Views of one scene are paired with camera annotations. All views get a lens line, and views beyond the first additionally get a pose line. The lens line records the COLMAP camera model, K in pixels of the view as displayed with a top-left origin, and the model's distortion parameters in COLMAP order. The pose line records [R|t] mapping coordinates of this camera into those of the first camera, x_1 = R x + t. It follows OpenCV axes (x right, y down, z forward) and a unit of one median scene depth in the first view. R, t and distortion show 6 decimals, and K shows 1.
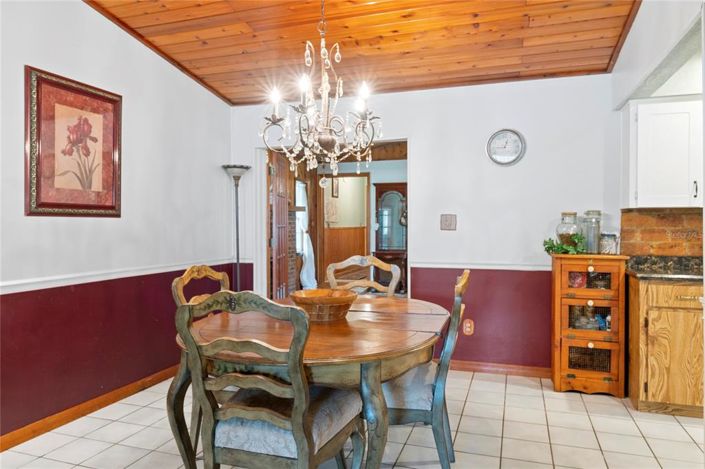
lens RADIAL K [[495.5, 0, 340.9], [0, 495.5, 225.1], [0, 0, 1]] dist [-0.001672, -0.004174]
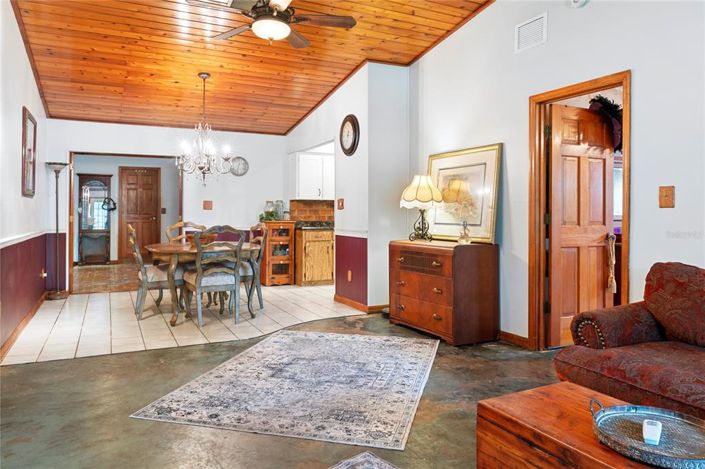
lens RADIAL K [[495.5, 0, 349.8], [0, 495.5, 208.0], [0, 0, 1]] dist [-0.001672, -0.004174]
pose [[0.703642, 0.009087, 0.710497, -0.802508], [-0.000776, 0.999927, -0.012020, 0.029445], [-0.710555, 0.007907, 0.703598, -0.718940]]
